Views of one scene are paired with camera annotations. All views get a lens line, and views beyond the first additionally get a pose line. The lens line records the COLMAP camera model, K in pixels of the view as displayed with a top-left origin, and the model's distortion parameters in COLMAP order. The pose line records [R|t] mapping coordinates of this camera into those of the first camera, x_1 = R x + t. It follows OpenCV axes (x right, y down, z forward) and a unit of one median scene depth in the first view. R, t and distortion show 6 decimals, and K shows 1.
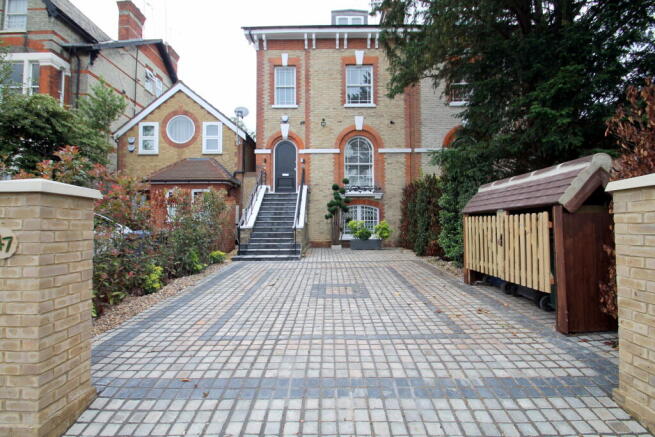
lens RADIAL K [[297.1, 0, 325.5], [0, 297.1, 216.1], [0, 0, 1]] dist [-0.001777, -0.001877]
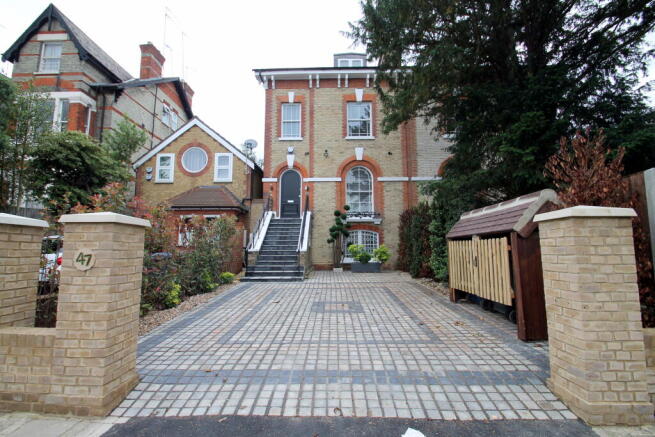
lens RADIAL K [[297.1, 0, 326.7], [0, 297.1, 218.6], [0, 0, 1]] dist [-0.001777, -0.001877]
pose [[0.999914, 0.001430, -0.013073, 0.019917], [-0.002384, 0.997311, -0.073250, 0.000348], [0.012933, 0.073275, 0.997228, -0.127730]]
